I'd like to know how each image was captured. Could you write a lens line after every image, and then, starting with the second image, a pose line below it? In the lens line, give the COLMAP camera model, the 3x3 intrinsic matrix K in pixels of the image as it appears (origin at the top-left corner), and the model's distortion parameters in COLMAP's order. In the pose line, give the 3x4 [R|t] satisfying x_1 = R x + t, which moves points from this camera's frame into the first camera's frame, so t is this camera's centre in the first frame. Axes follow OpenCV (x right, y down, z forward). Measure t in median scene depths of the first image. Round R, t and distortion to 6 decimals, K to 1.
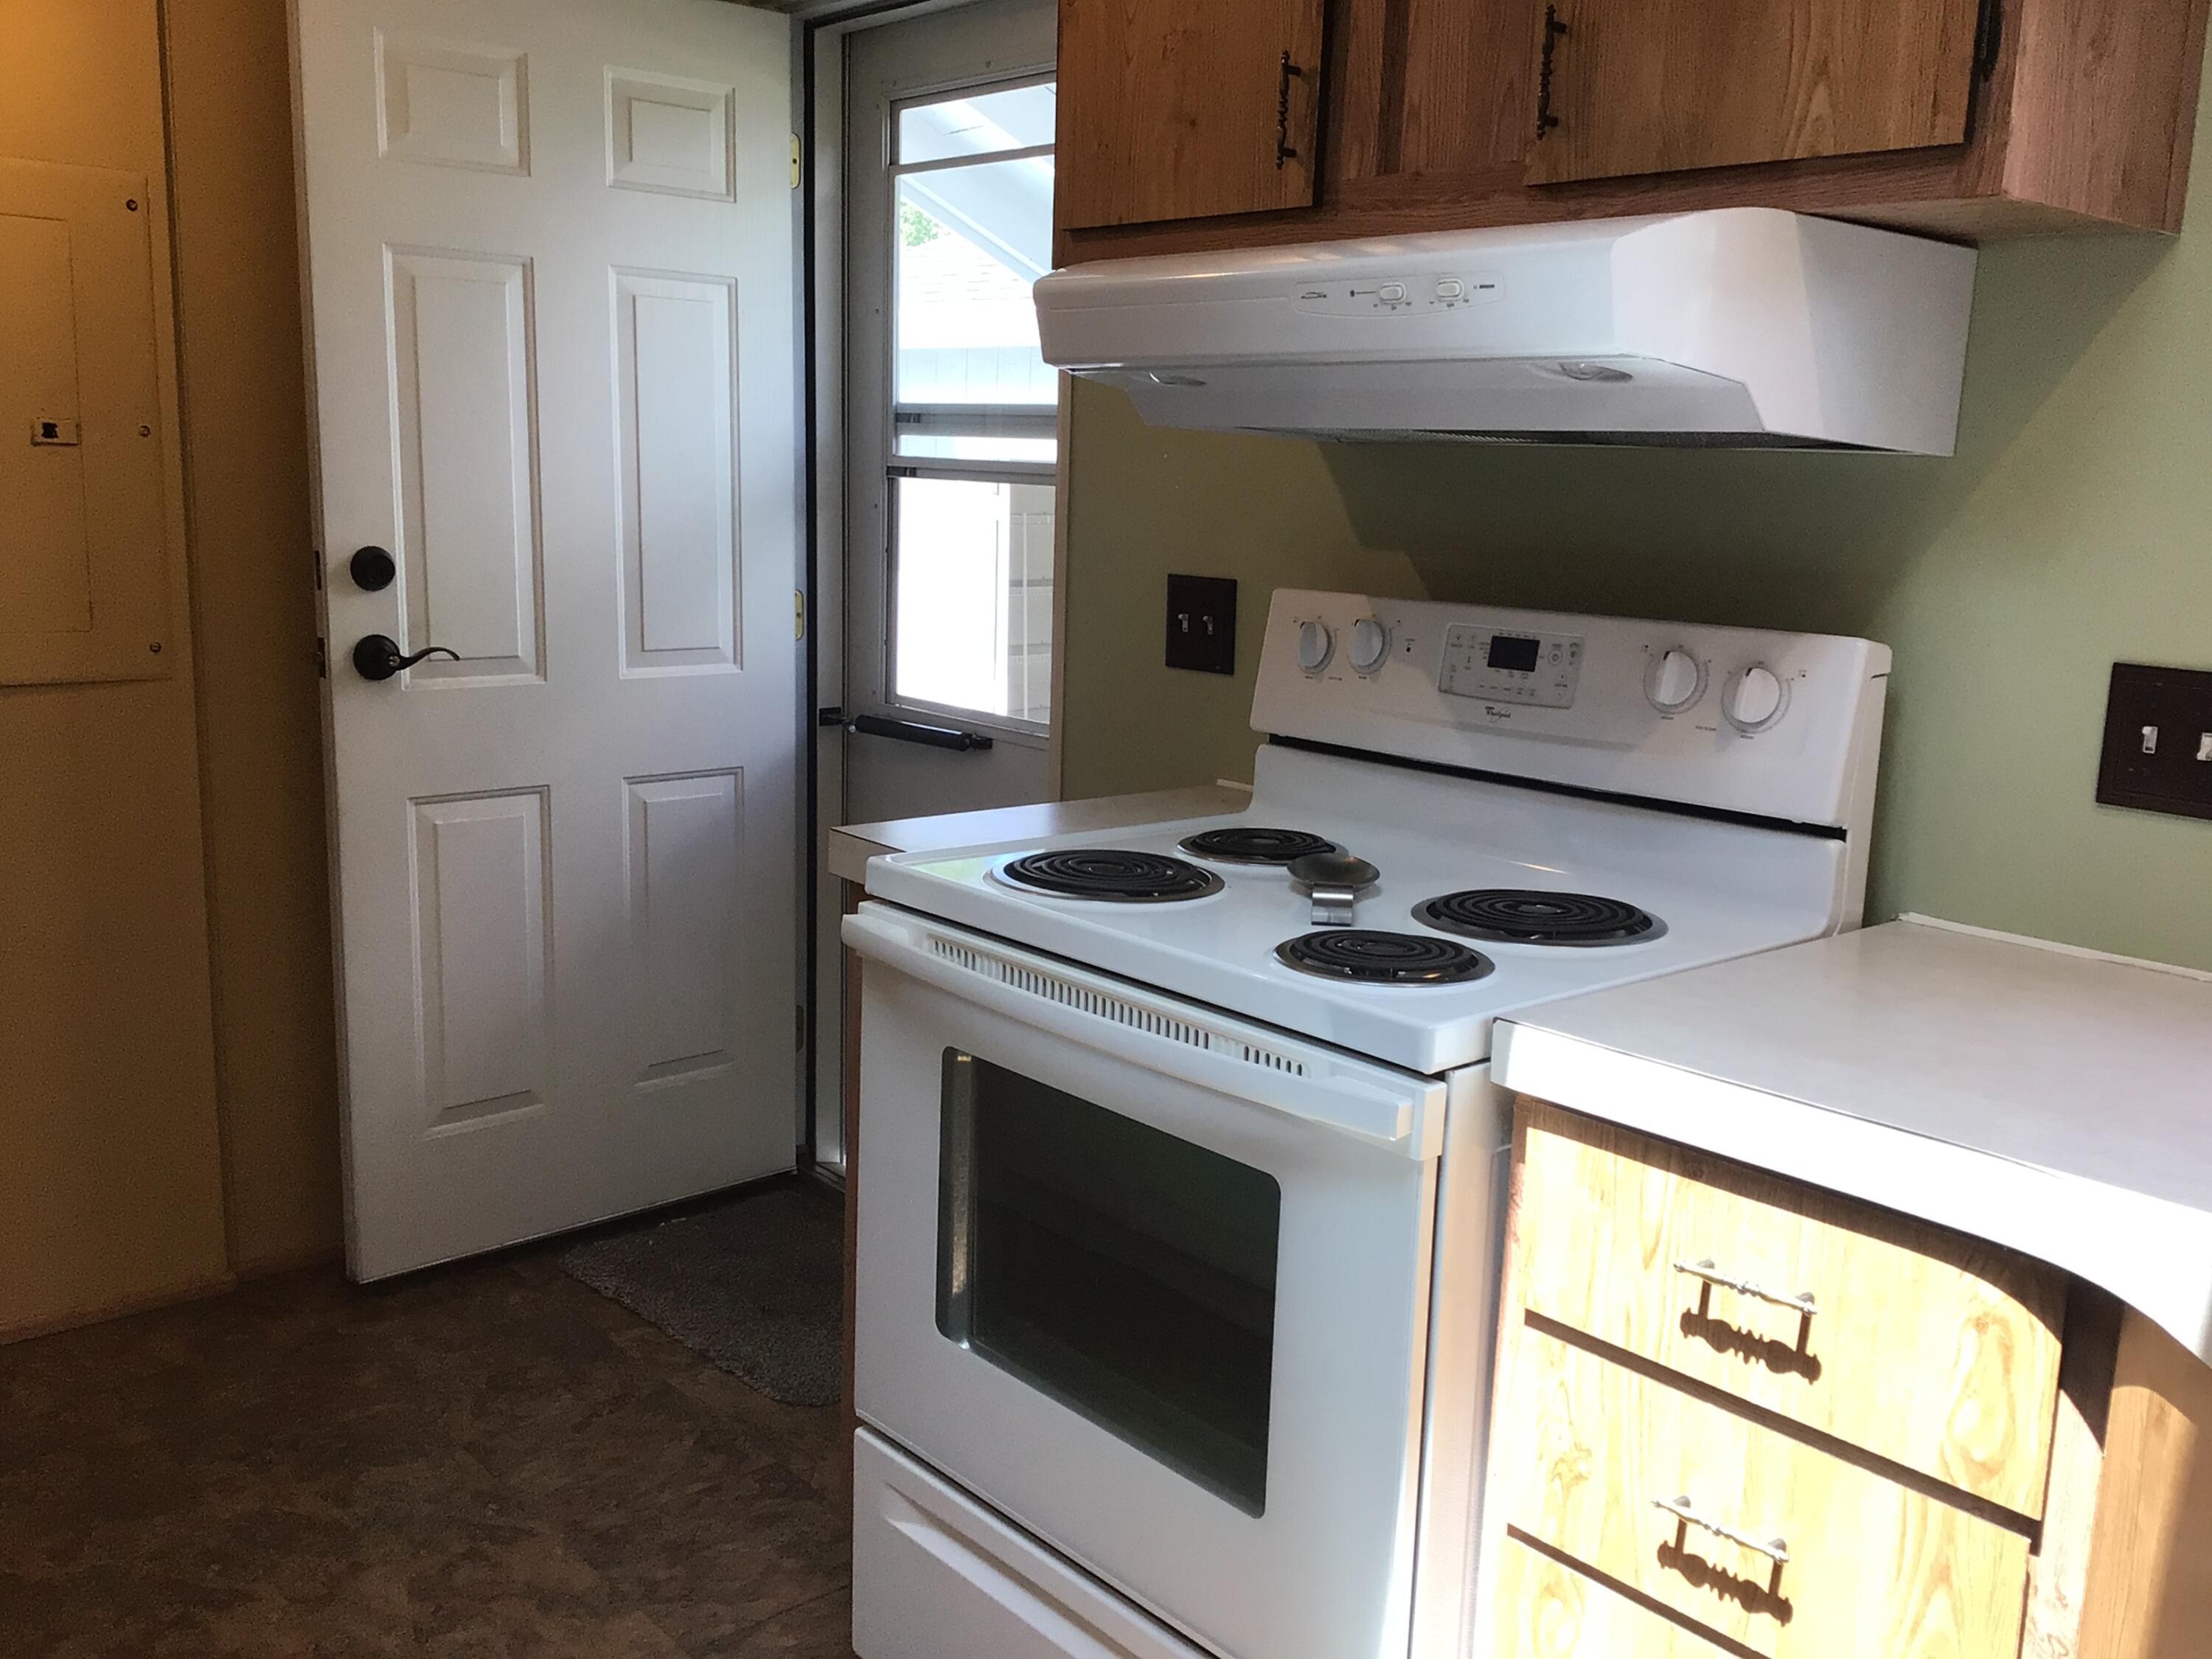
lens RADIAL K [[1951.2, 0, 1128.0], [0, 1951.2, 830.5], [0, 0, 1]] dist [0.102920, -0.162275]
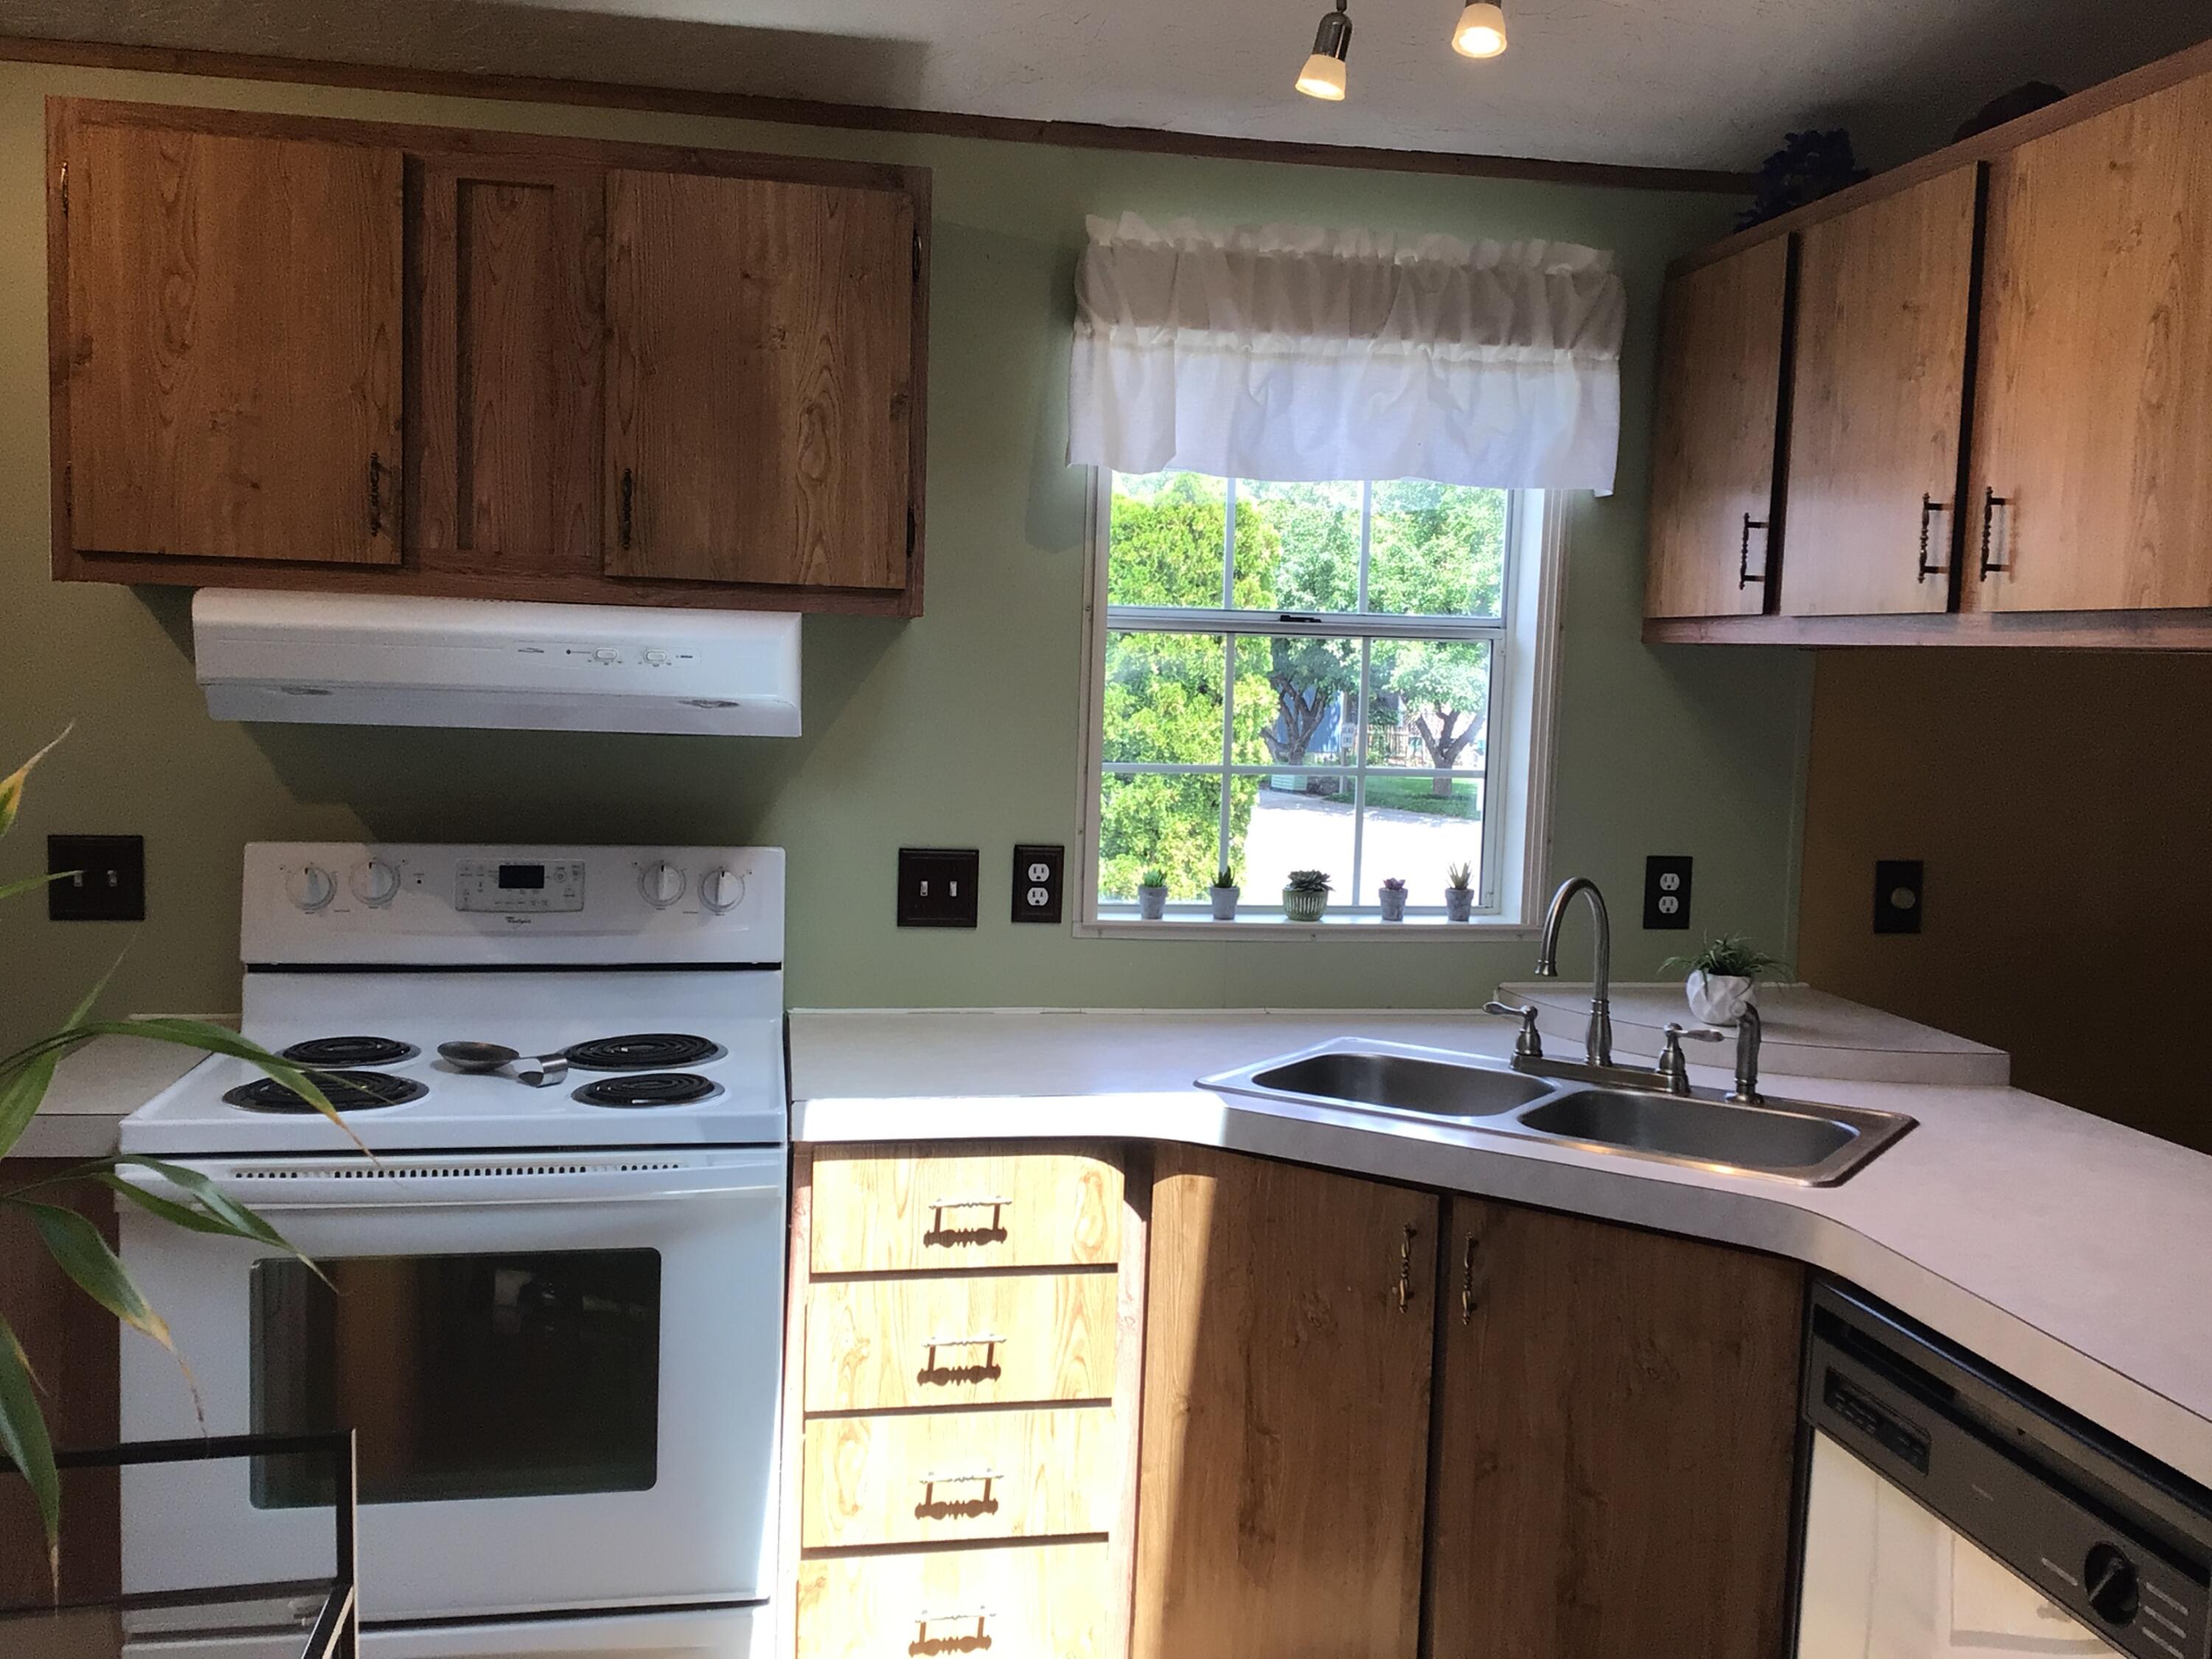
lens RADIAL K [[1951.2, 0, 1128.0], [0, 1951.2, 830.5], [0, 0, 1]] dist [0.102920, -0.162275]
pose [[0.527569, -0.090472, 0.844681, -0.744153], [0.144440, 0.989388, 0.015758, -0.082347], [-0.837143, 0.113692, 0.535038, -0.104544]]
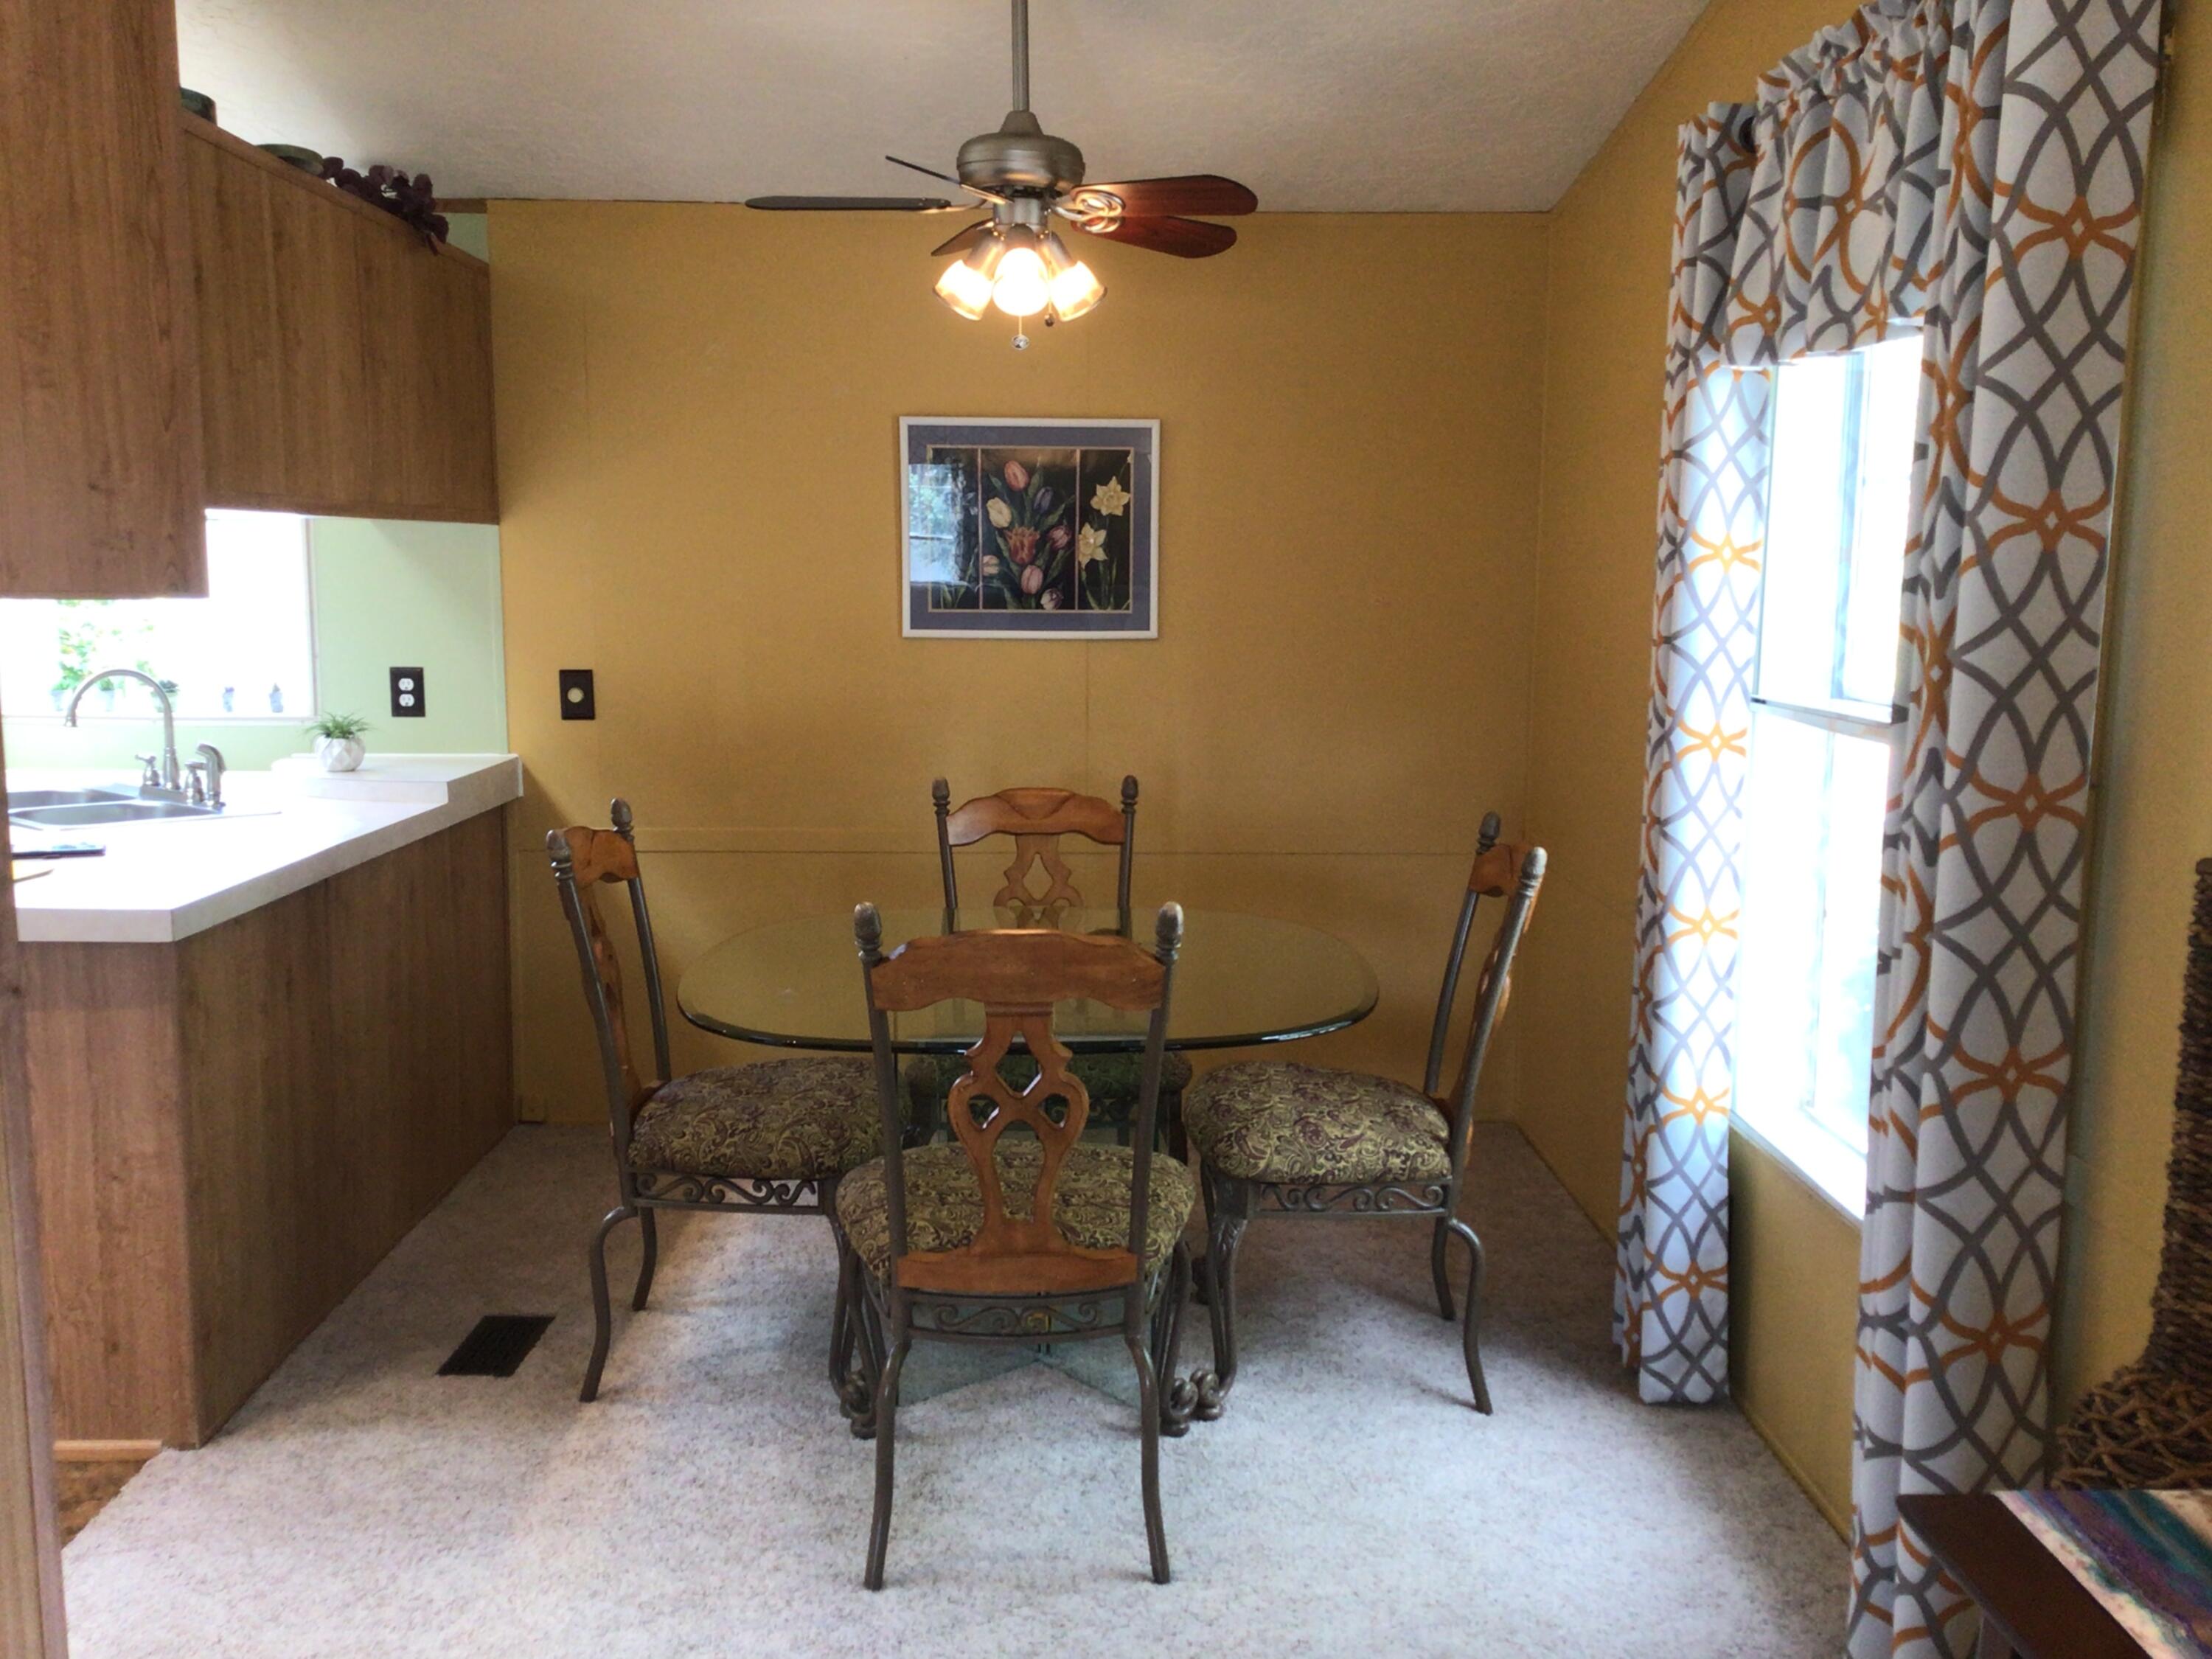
lens RADIAL K [[1947.1, 0, 1118.1], [0, 1947.1, 829.0], [0, 0, 1]] dist [0.122154, -0.260338]
pose [[0.629507, -0.131120, 0.765851, -0.460354], [0.151753, 0.987424, 0.044318, 0.241367], [-0.762031, 0.088321, 0.641489, -1.751012]]
